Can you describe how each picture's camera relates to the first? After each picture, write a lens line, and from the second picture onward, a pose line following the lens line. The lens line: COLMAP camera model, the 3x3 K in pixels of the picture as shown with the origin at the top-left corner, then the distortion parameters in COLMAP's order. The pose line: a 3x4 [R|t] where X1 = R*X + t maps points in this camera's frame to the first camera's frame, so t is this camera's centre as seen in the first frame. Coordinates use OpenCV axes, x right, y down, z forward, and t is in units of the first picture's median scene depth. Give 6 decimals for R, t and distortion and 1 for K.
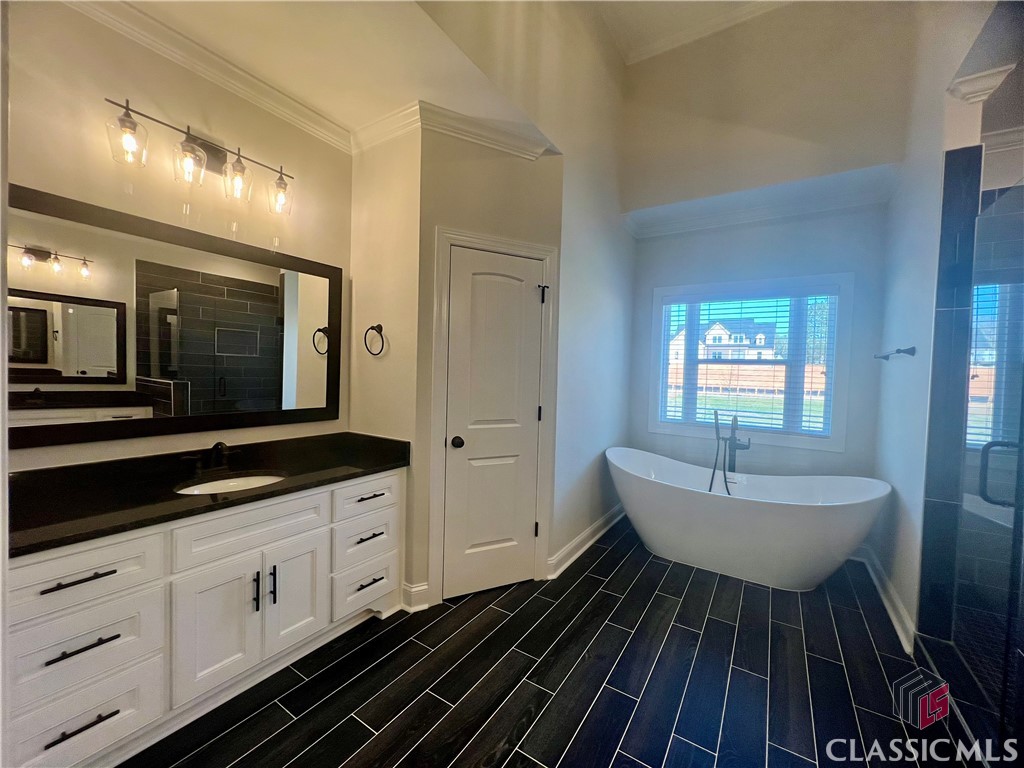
lens RADIAL K [[414.7, 0, 512.0], [0, 414.7, 382.8], [0, 0, 1]] dist [0.002486, 0.000117]
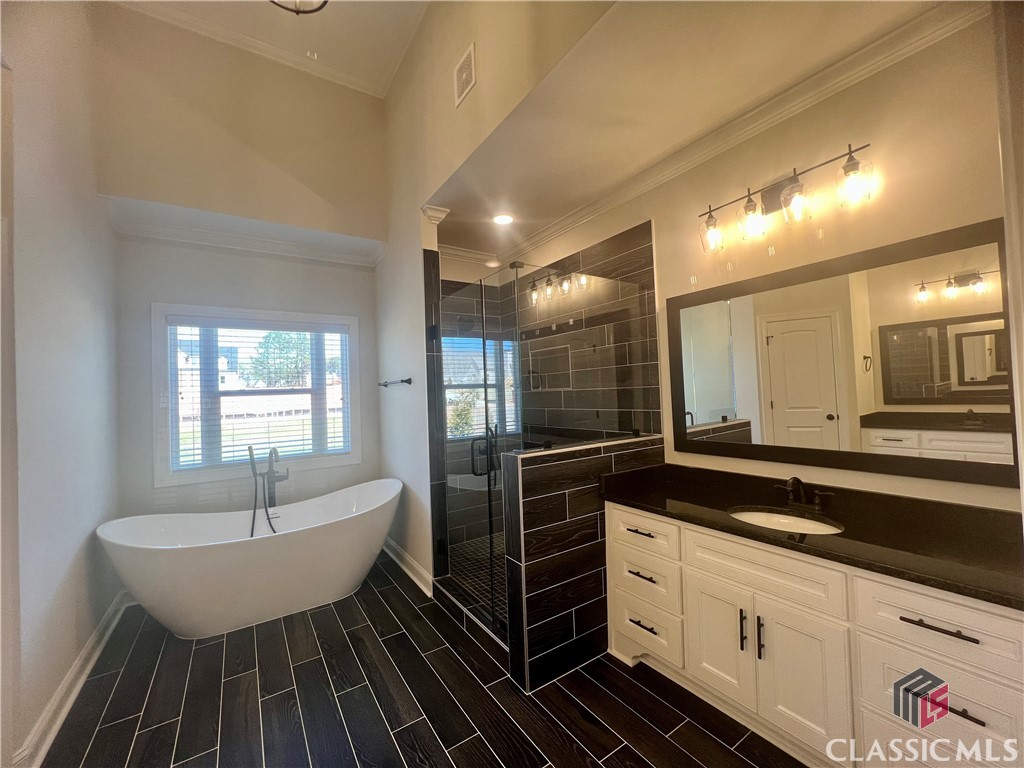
lens RADIAL K [[414.7, 0, 514.0], [0, 414.7, 380.5], [0, 0, 1]] dist [0.002486, 0.000117]
pose [[0.402298, -0.018611, 0.915319, -0.123360], [0.076127, 0.997011, -0.013187, -0.022761], [-0.912338, 0.074986, 0.402513, 0.081432]]
